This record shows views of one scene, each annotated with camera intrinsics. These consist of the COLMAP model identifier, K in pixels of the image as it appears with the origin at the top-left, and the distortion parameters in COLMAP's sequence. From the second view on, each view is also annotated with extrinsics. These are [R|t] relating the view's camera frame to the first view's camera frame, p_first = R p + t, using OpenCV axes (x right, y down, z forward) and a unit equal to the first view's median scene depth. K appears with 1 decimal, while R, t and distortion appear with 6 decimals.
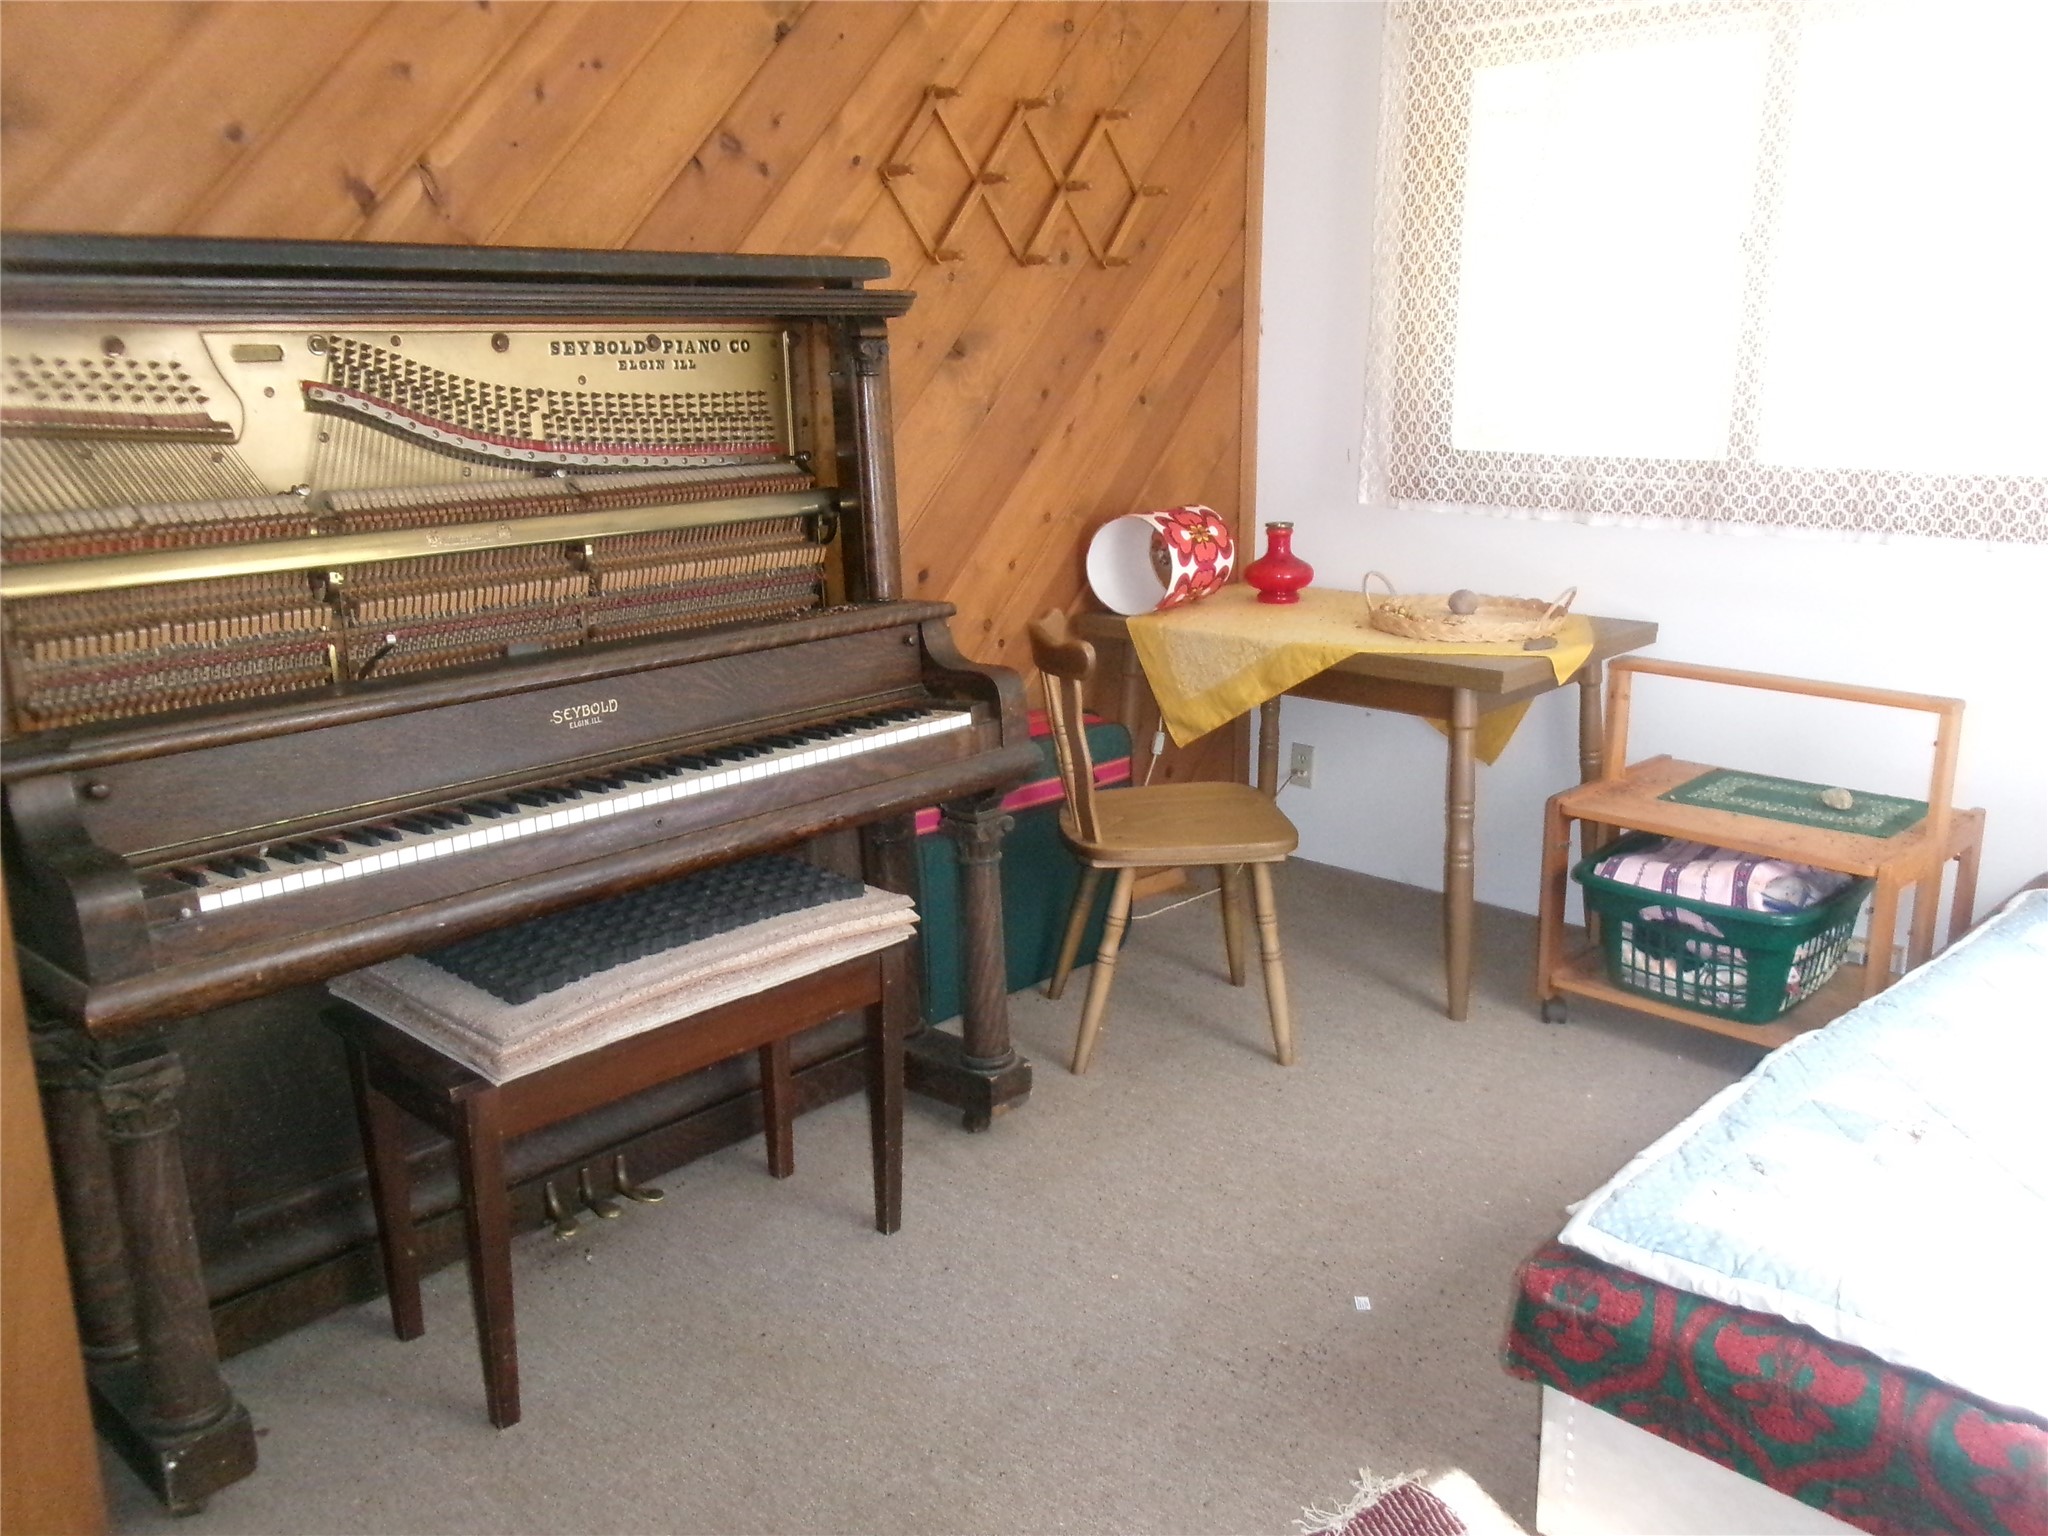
lens RADIAL K [[1690.0, 0, 1028.0], [0, 1690.0, 801.8], [0, 0, 1]] dist [0.014640, 0.002493]
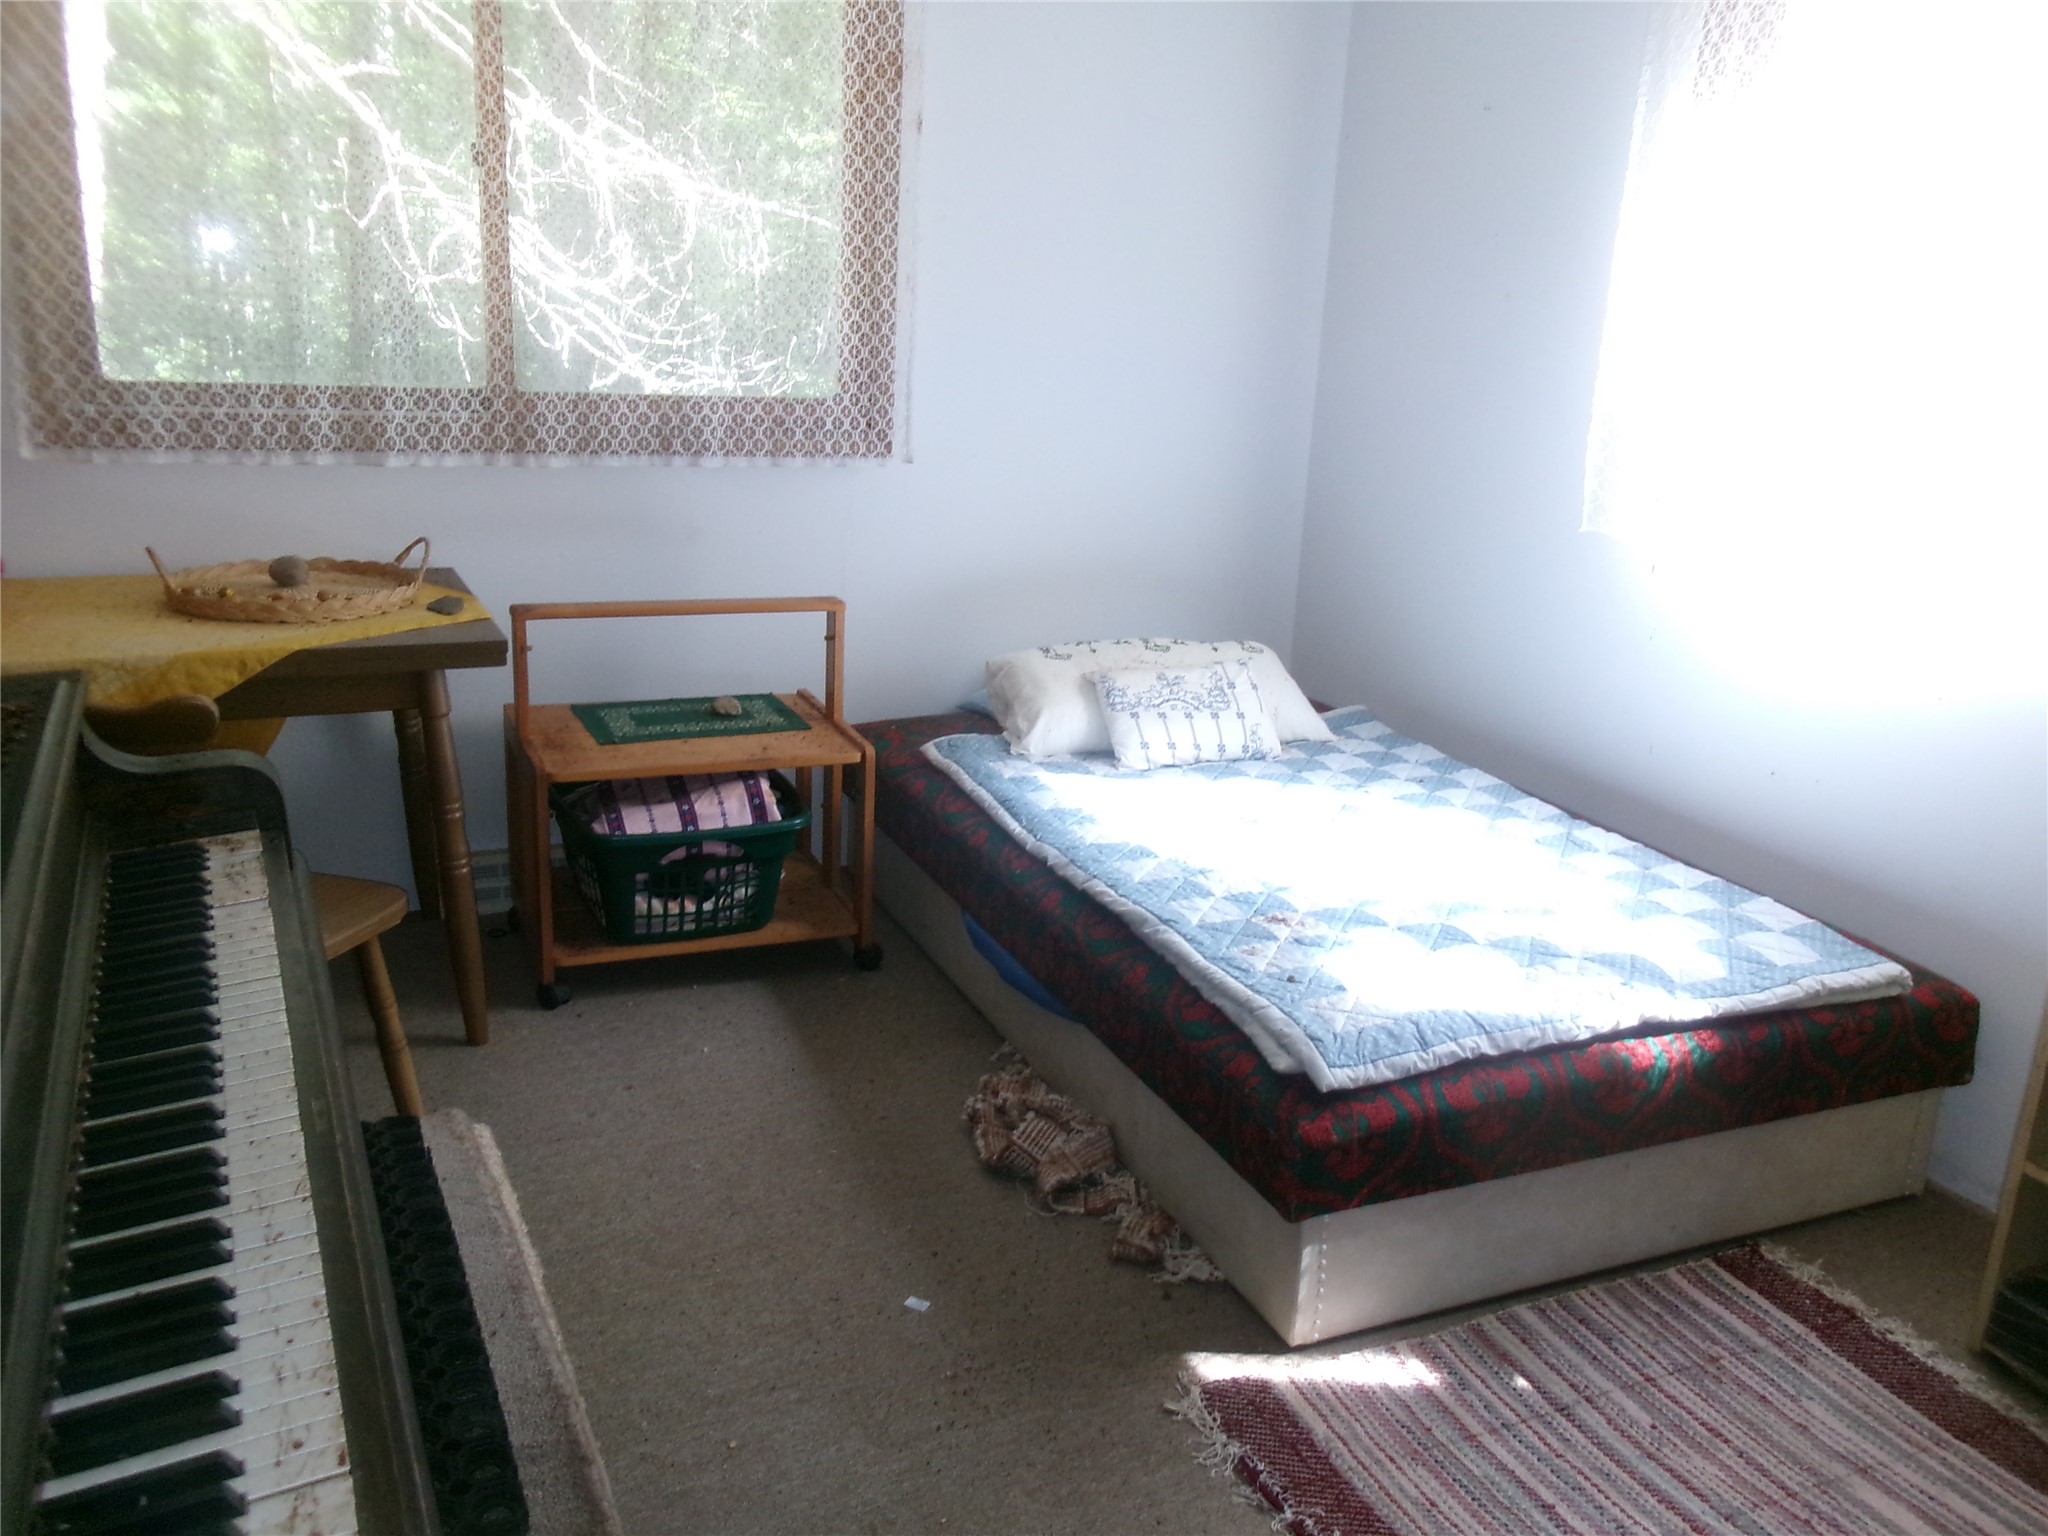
lens RADIAL K [[1690.0, 0, 1028.0], [0, 1690.0, 801.8], [0, 0, 1]] dist [0.014640, 0.002493]
pose [[0.356403, -0.249107, 0.900513, -0.426391], [0.197253, 0.962141, 0.188087, -0.106060], [-0.913273, 0.110594, 0.392047, 0.409648]]
